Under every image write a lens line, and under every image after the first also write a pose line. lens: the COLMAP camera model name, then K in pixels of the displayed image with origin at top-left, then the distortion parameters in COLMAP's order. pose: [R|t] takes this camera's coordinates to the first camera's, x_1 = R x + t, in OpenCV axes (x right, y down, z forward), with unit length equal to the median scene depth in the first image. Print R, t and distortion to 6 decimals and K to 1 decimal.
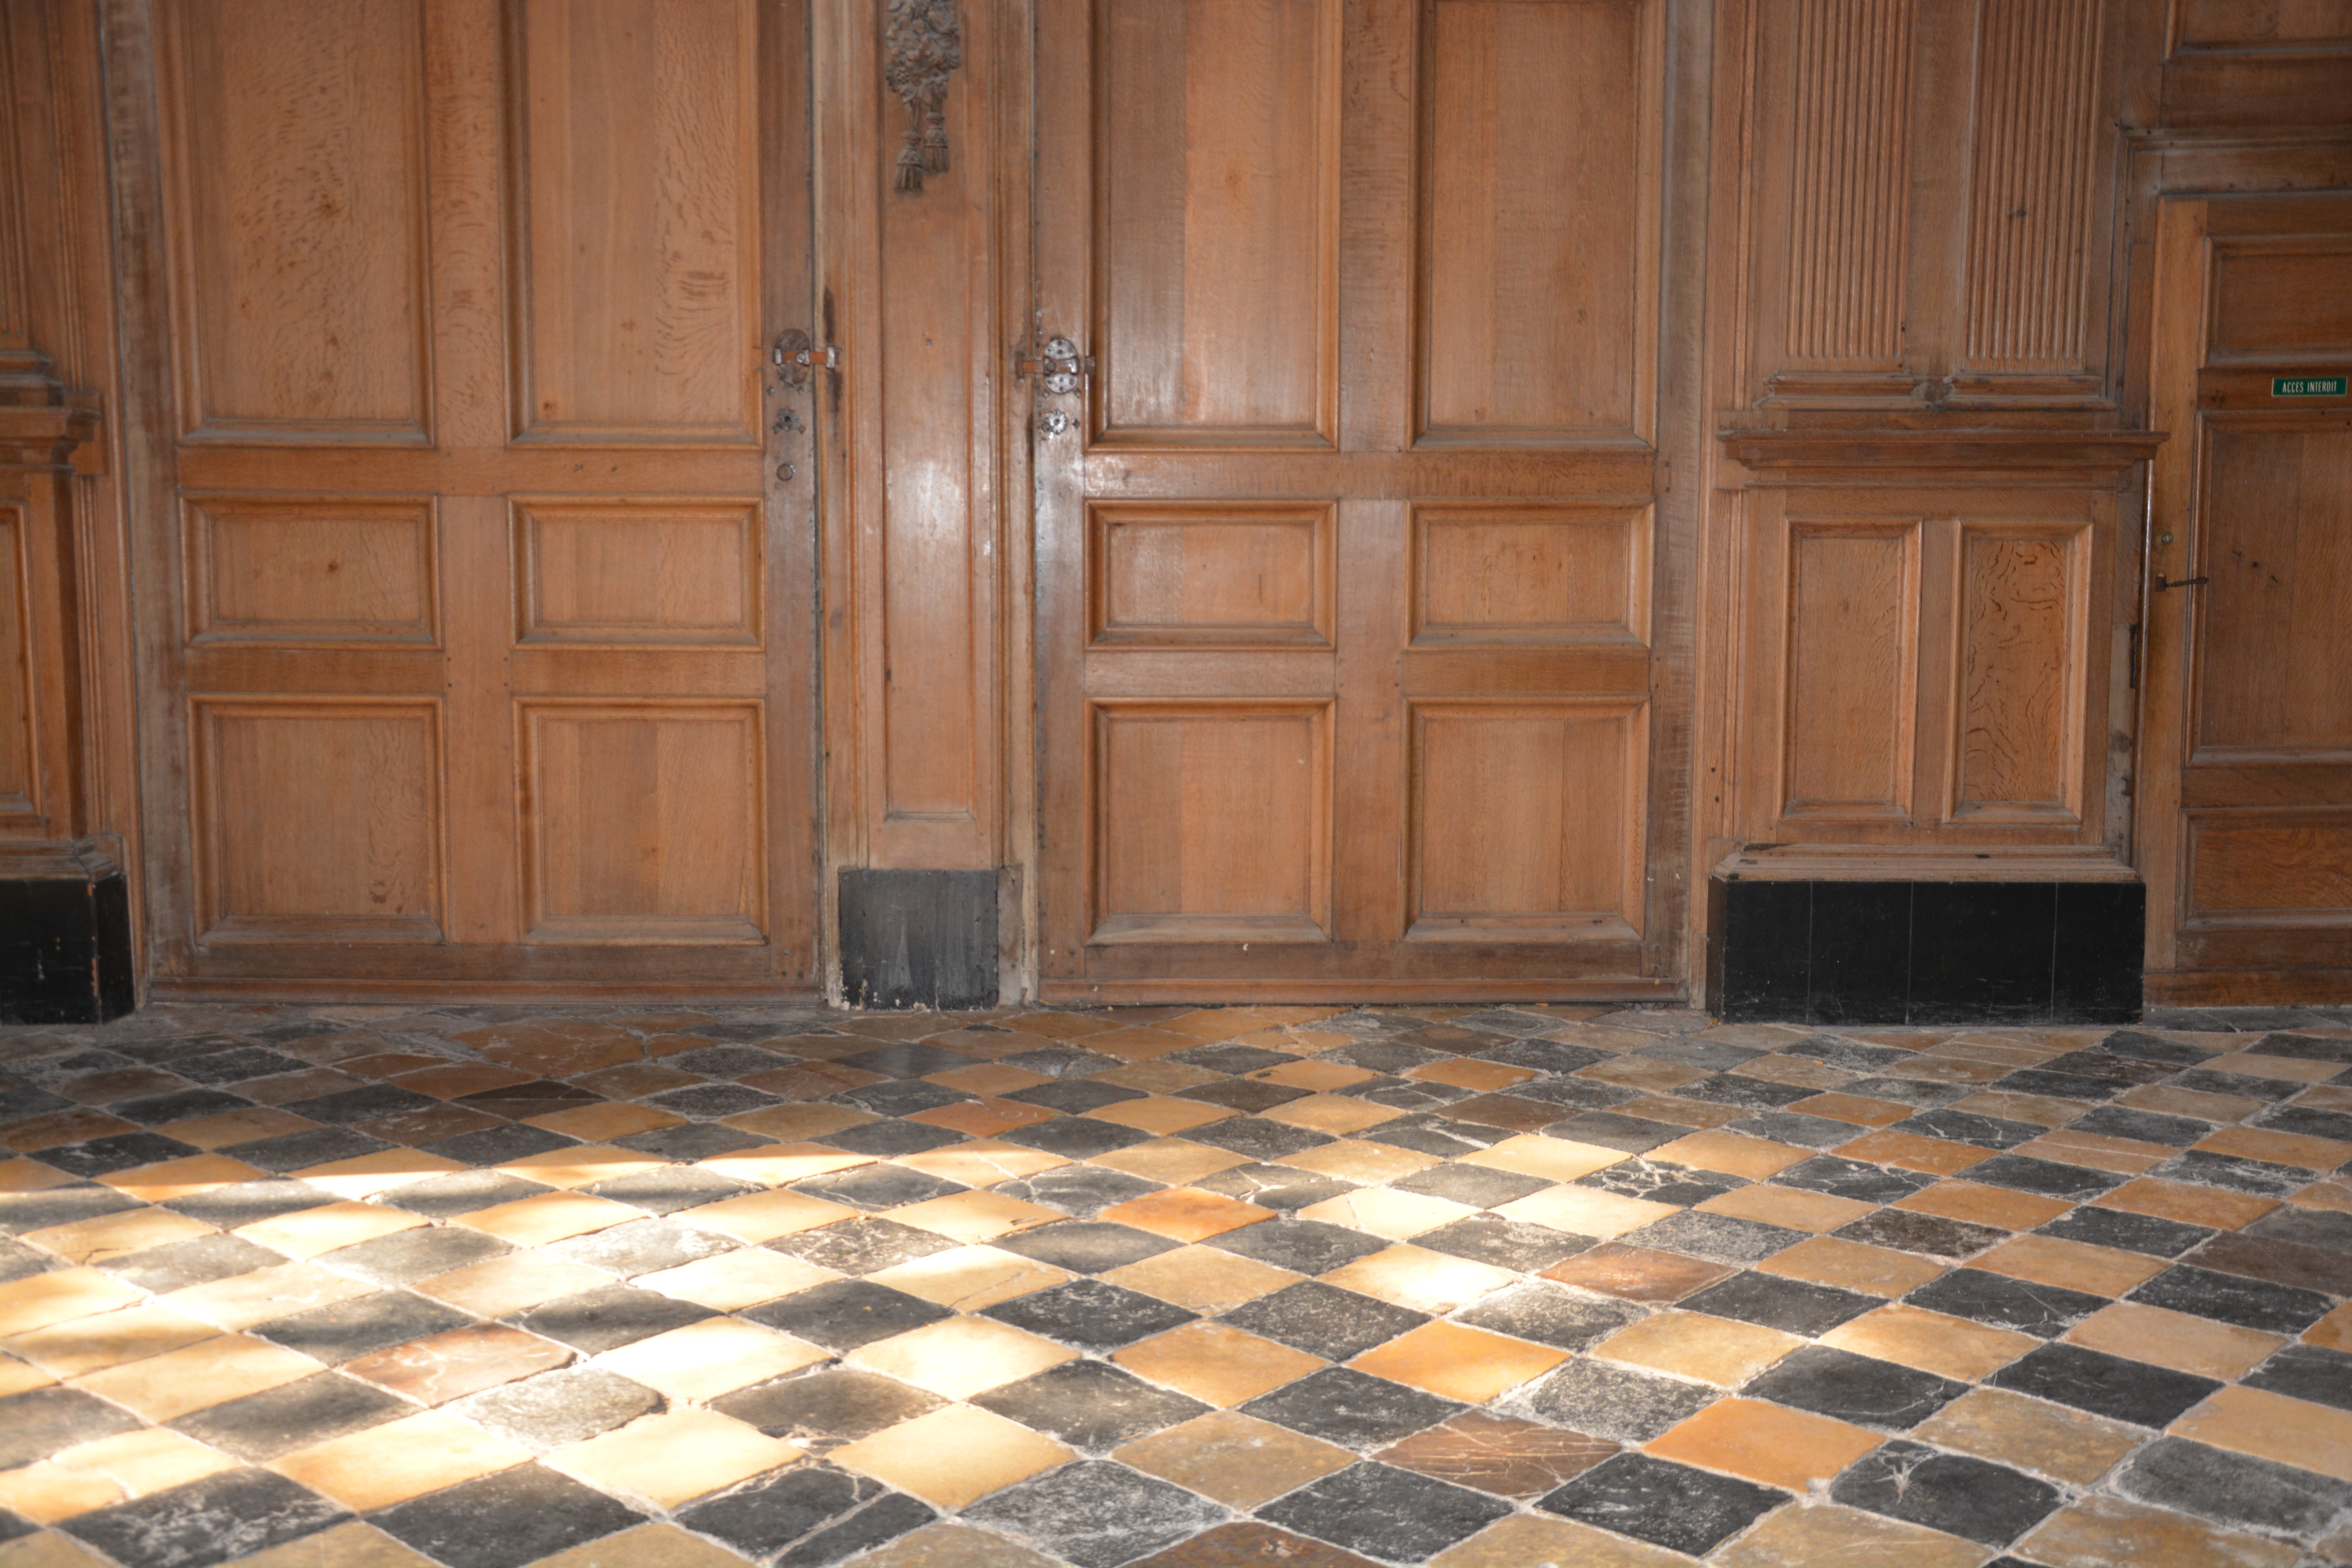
lens RADIAL K [[2489.9, 0, 1165.9], [0, 2489.9, 793.2], [0, 0, 1]] dist [-0.044197, 0.291065]
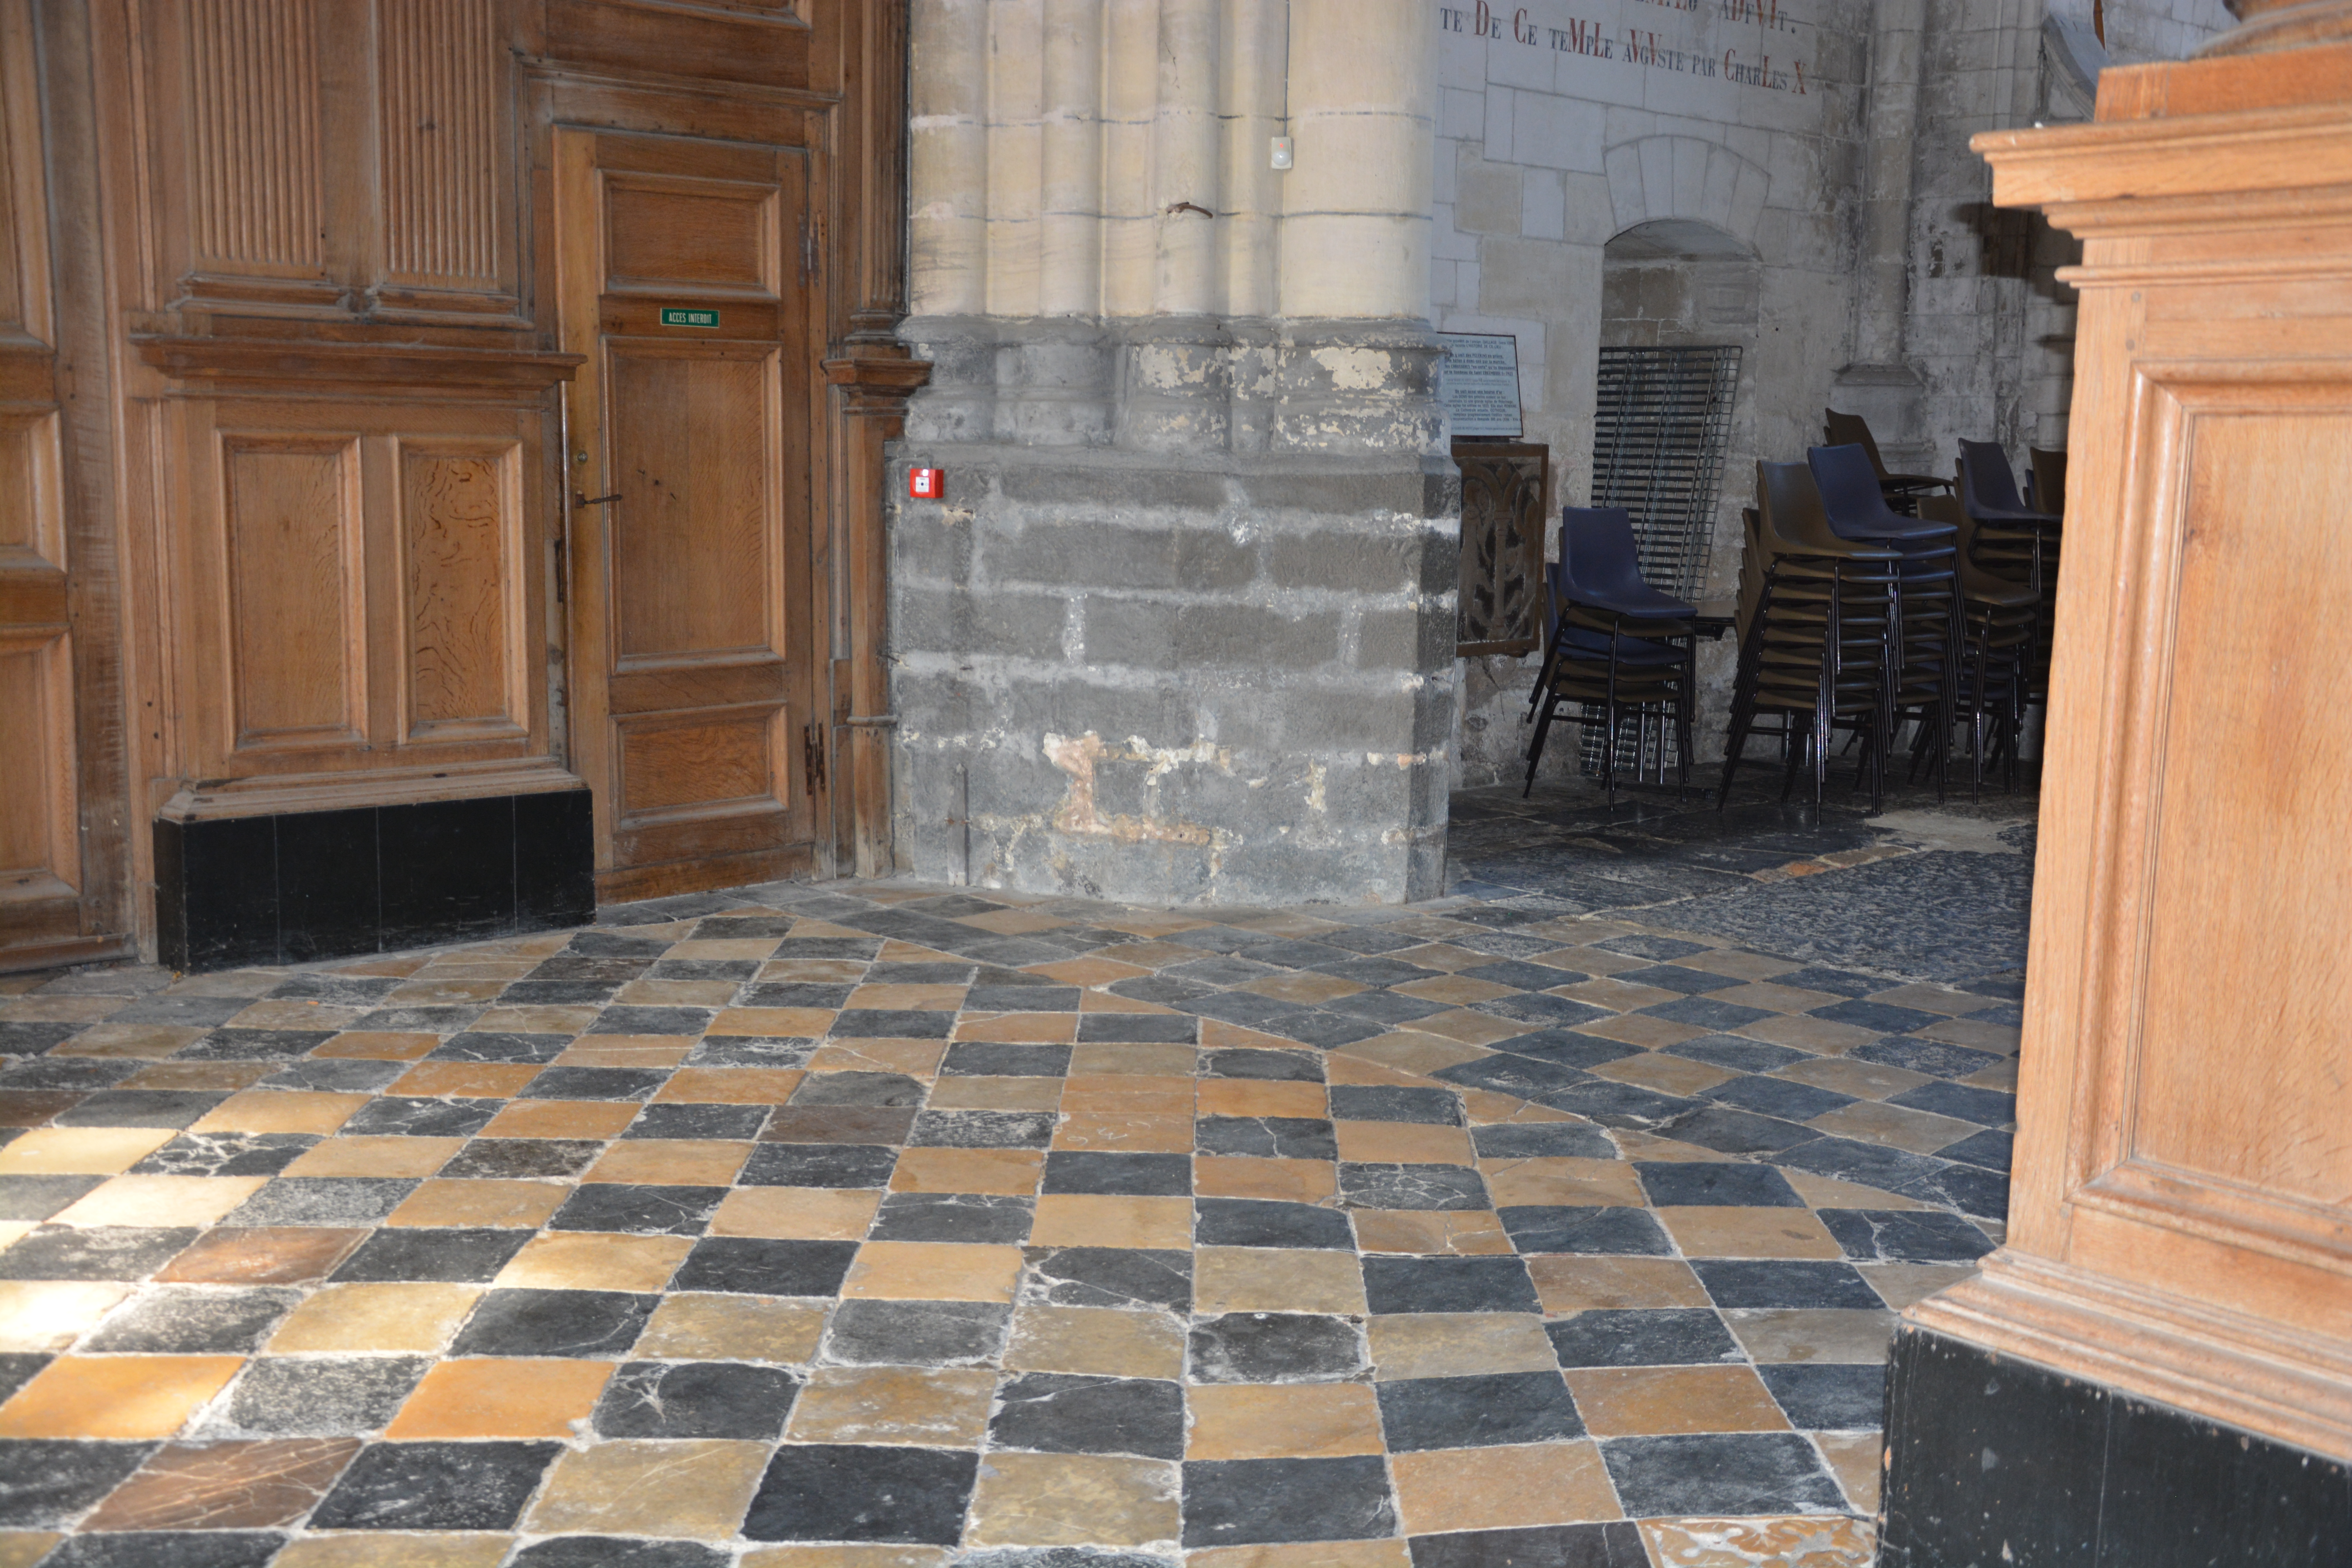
lens RADIAL K [[2489.9, 0, 1165.9], [0, 2489.9, 793.2], [0, 0, 1]] dist [-0.044197, 0.291065]
pose [[0.757427, -0.080848, 0.647896, -0.106108], [0.056187, 0.996694, 0.058687, -0.010489], [-0.650498, -0.008048, 0.759465, 0.057488]]
